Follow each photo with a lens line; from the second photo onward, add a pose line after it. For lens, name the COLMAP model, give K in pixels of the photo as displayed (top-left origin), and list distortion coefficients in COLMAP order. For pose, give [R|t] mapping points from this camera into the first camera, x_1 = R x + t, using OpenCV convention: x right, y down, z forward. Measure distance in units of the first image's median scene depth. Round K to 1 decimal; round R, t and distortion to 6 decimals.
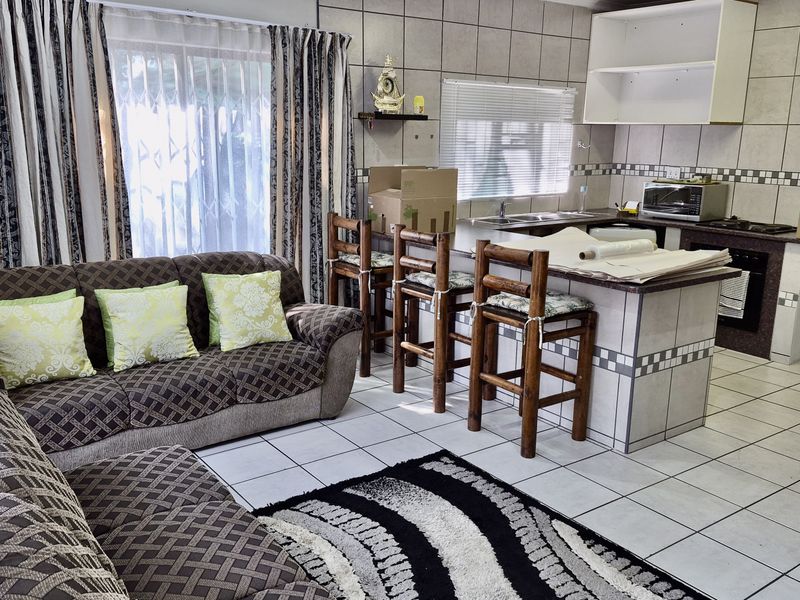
lens RADIAL K [[765.9, 0, 399.7], [0, 765.9, 301.5], [0, 0, 1]] dist [0.015076, 0.000000]
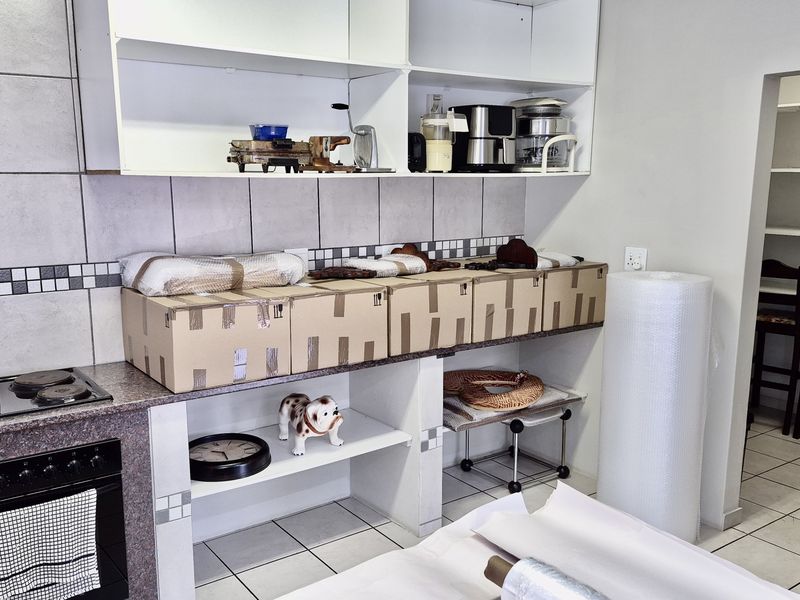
lens RADIAL K [[765.9, 0, 399.9], [0, 765.9, 301.6], [0, 0, 1]] dist [0.015076, 0.000000]
pose [[0.013546, -0.188635, 0.981954, 0.036490], [0.220475, 0.958437, 0.181076, -0.186743], [-0.975299, 0.214043, 0.054572, 0.782478]]
